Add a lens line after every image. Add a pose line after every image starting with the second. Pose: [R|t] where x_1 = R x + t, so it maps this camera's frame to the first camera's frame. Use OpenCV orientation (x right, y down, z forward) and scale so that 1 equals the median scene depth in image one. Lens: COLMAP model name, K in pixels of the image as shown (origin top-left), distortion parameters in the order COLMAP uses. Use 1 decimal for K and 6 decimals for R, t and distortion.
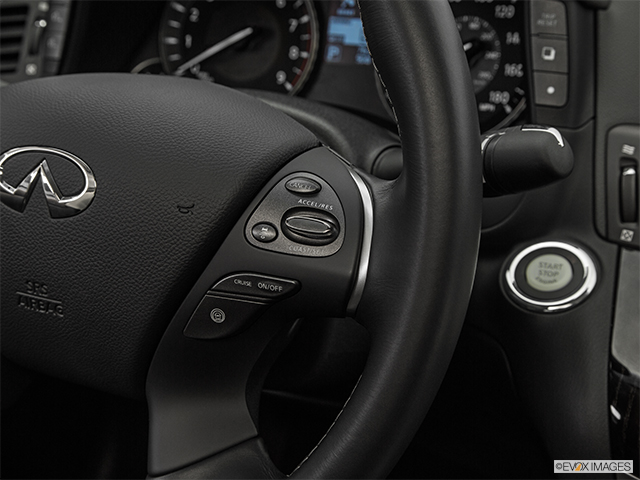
lens RADIAL K [[959.5, 0, 318.1], [0, 959.5, 193.1], [0, 0, 1]] dist [0.050735, 0.083069]
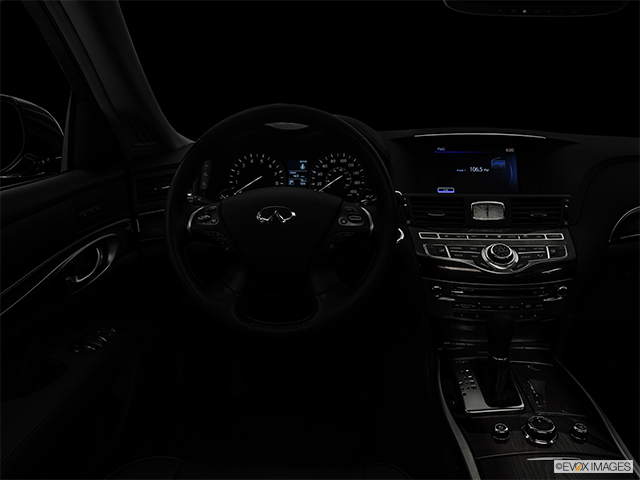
lens RADIAL K [[506.5, 0, 332.7], [0, 506.5, 238.8], [0, 0, 1]] dist [-0.103107, 0.042721]
pose [[0.912978, -0.102449, 0.394938, -0.546664], [0.129608, 0.990648, -0.042633, 0.116989], [-0.386877, 0.090110, 0.917718, -0.490713]]
